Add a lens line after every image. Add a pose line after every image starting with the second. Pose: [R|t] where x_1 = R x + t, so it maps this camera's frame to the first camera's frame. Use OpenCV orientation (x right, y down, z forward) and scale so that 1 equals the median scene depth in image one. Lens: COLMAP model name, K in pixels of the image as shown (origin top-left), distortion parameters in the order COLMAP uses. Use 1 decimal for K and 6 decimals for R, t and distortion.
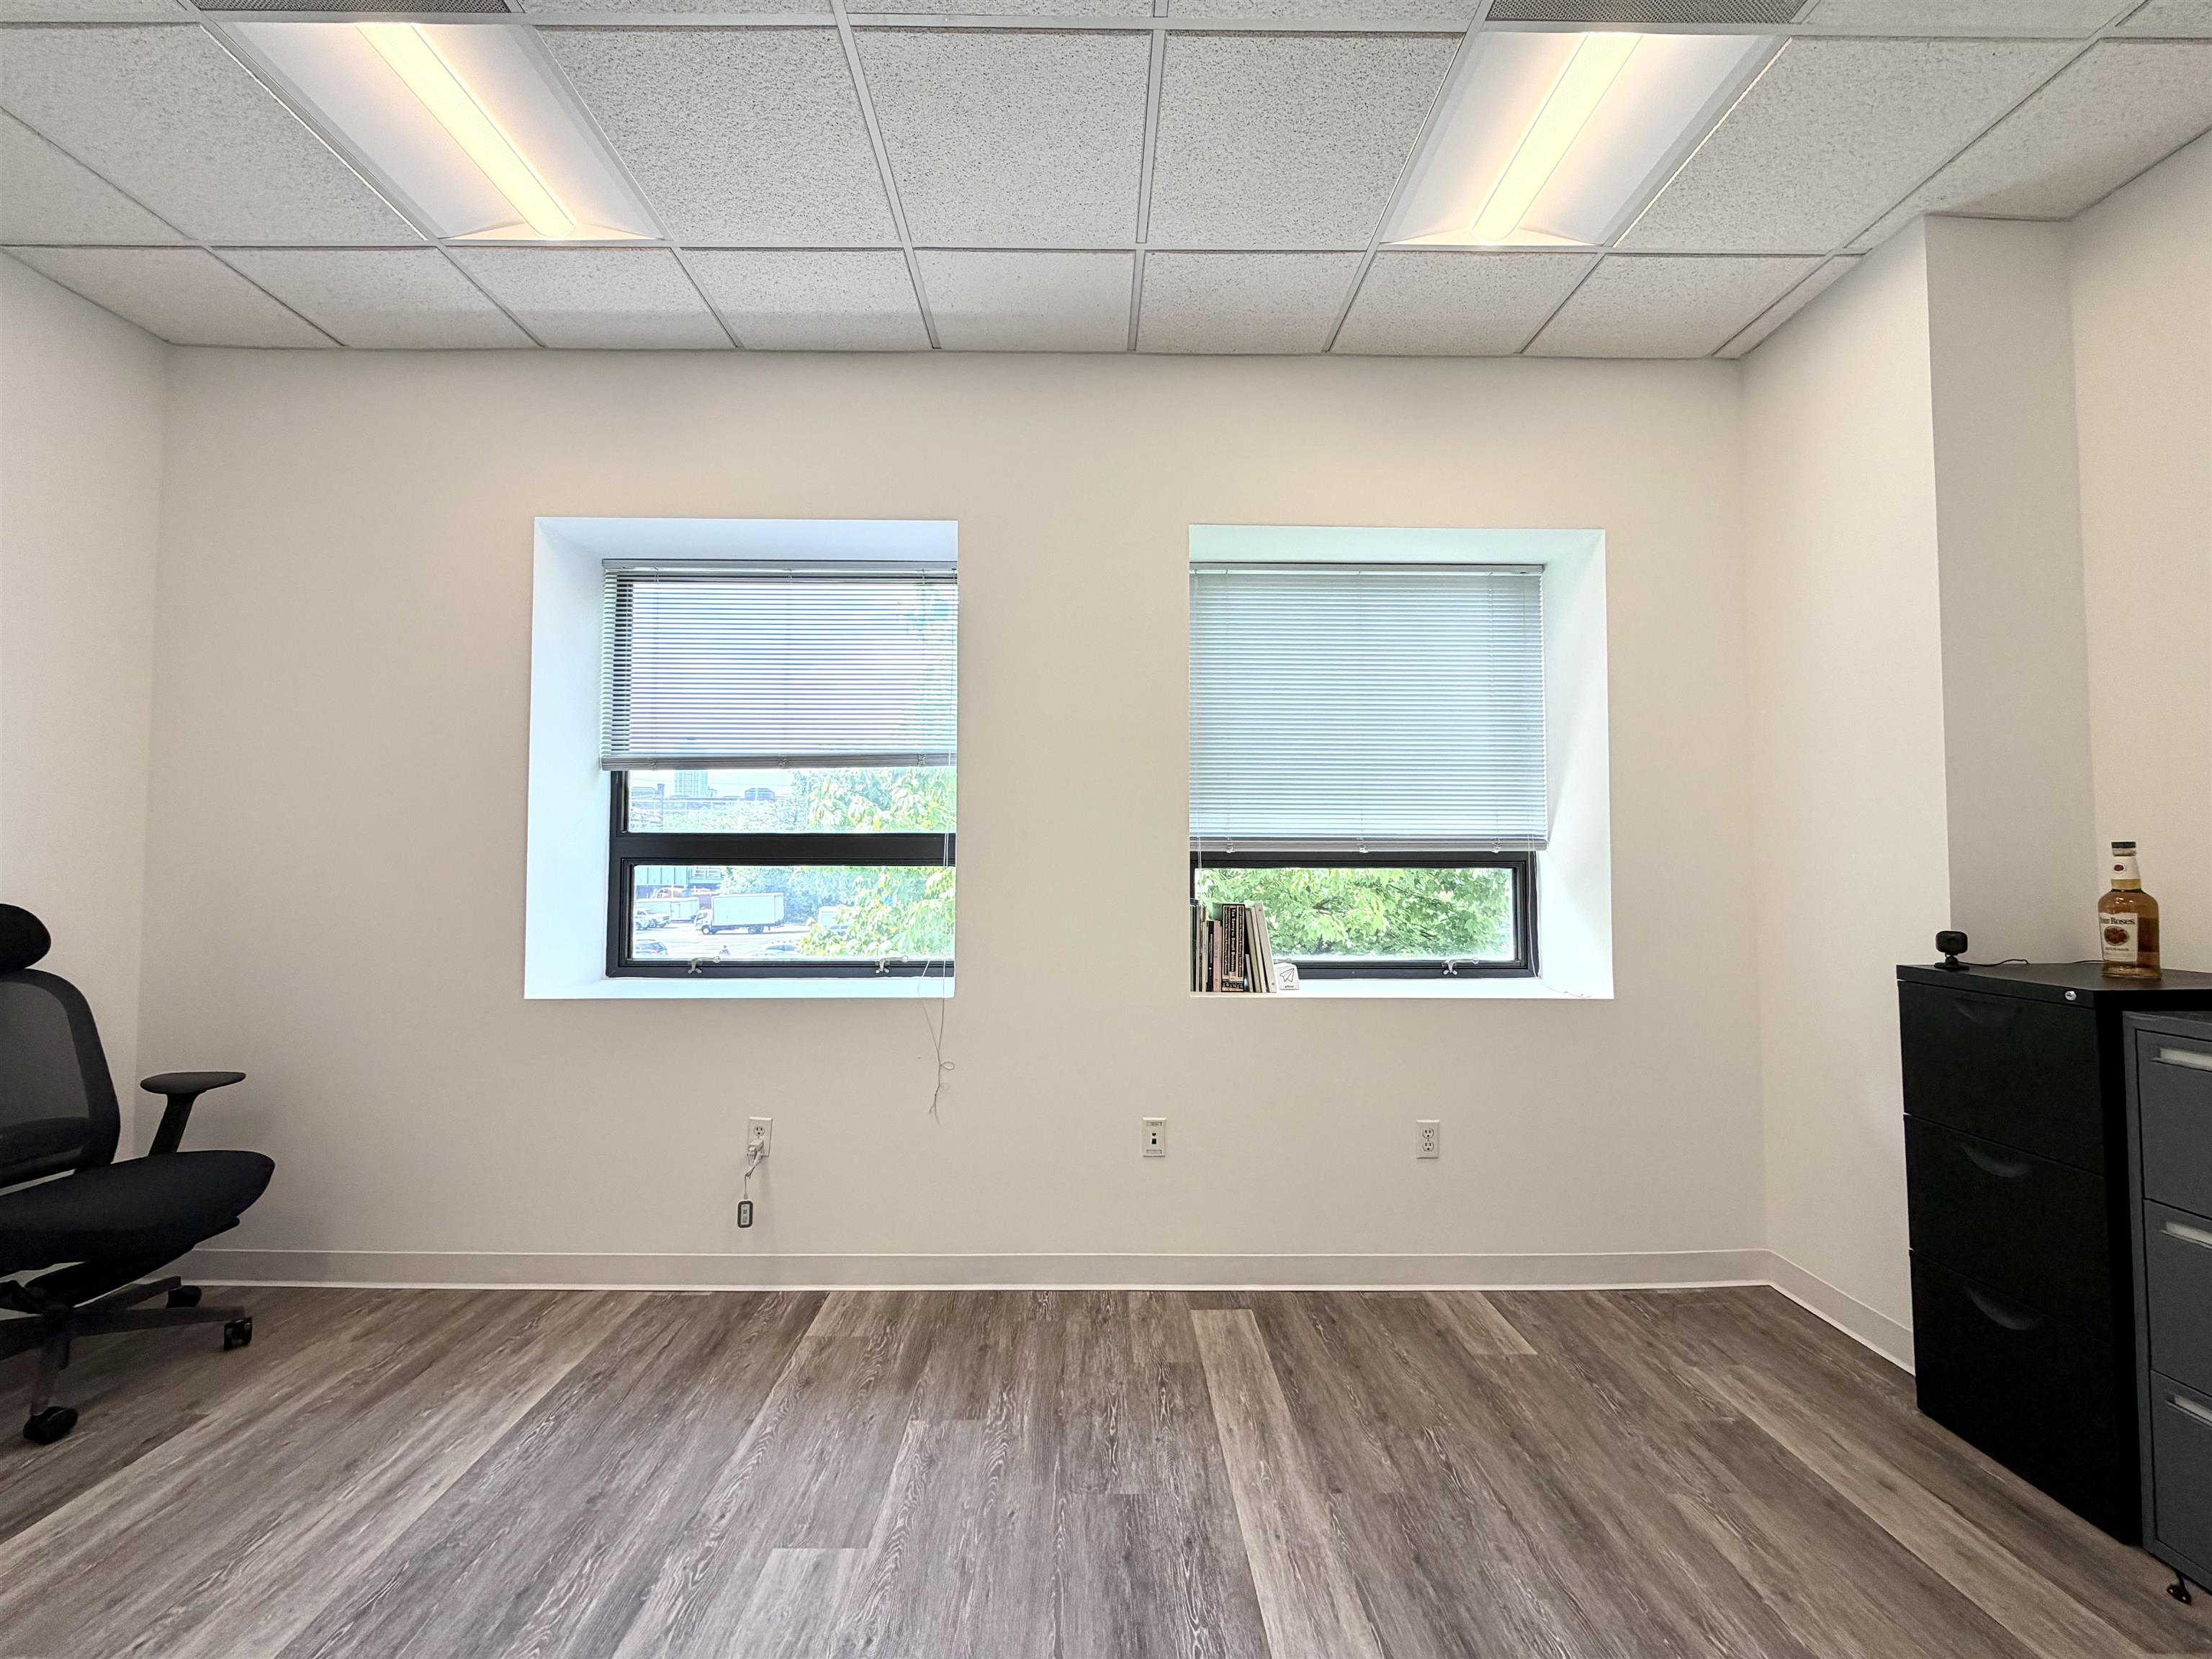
lens RADIAL K [[880.5, 0, 1095.0], [0, 880.5, 828.1], [0, 0, 1]] dist [0.000333, -0.000092]
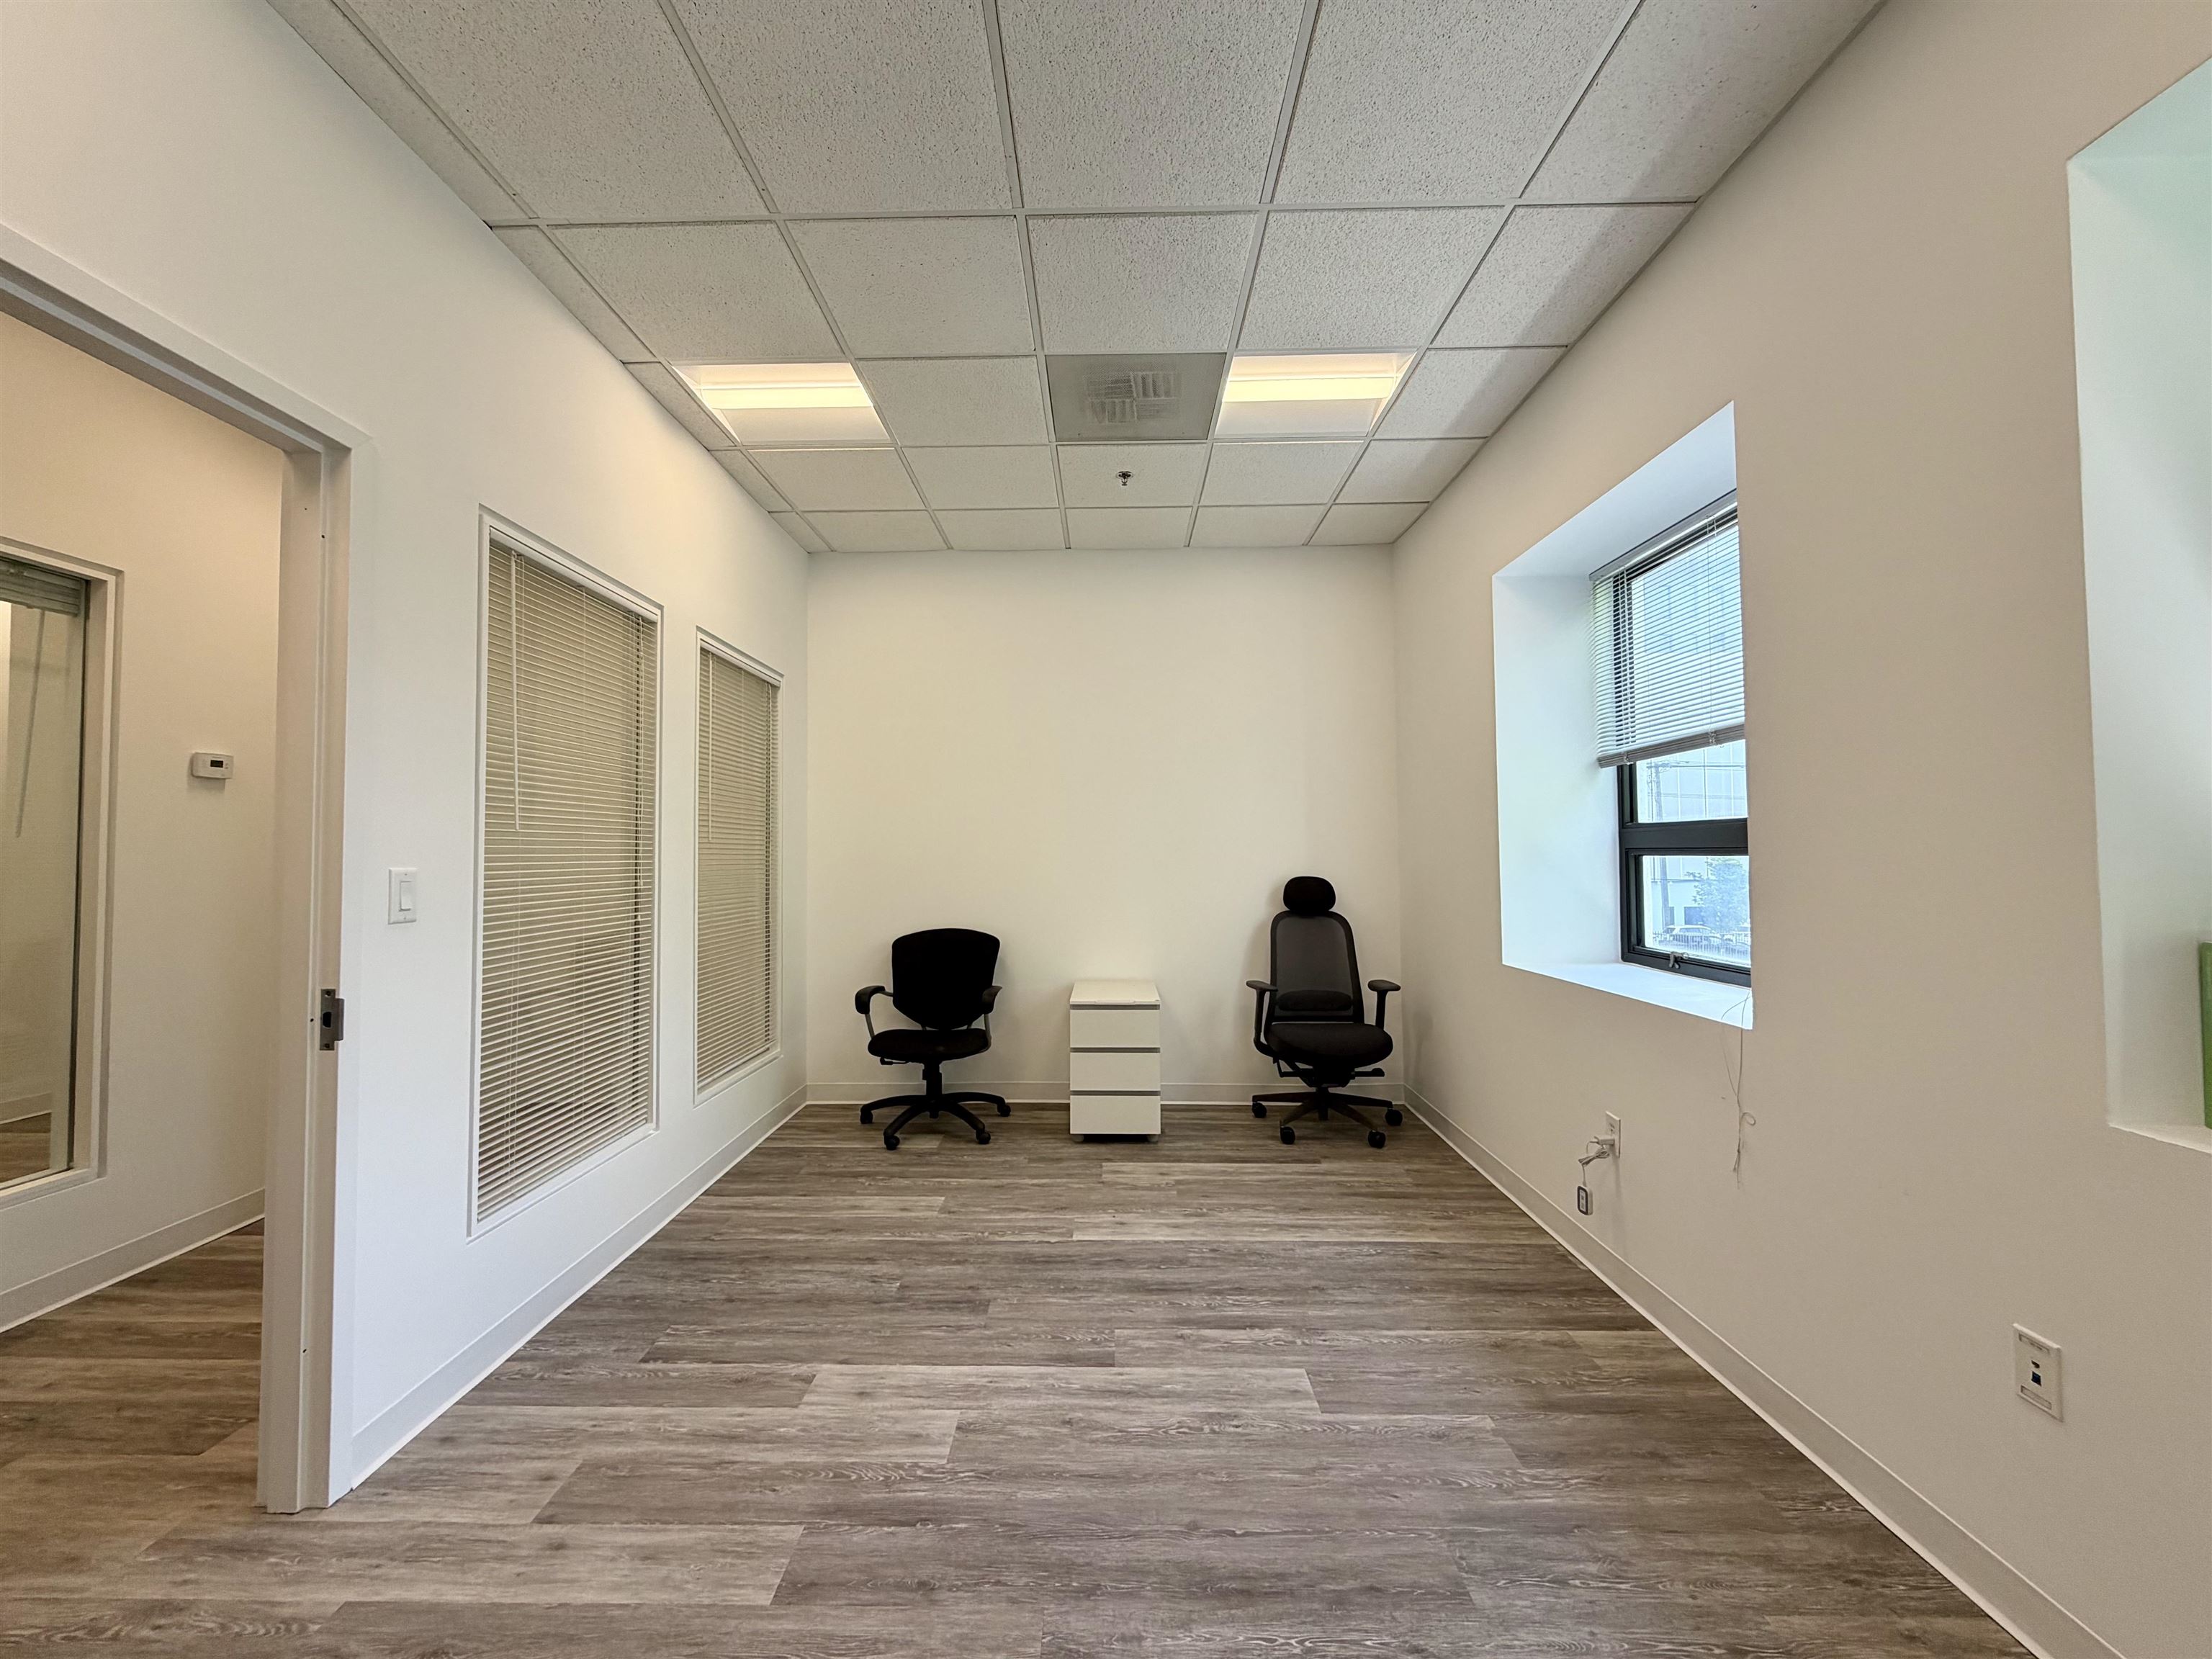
lens RADIAL K [[880.5, 0, 1095.0], [0, 880.5, 828.1], [0, 0, 1]] dist [0.000333, -0.000092]
pose [[-0.029023, -0.033845, -0.999006, 0.743353], [0.049605, 0.998146, -0.035257, 0.020488], [0.998347, -0.050579, -0.027291, 0.558616]]
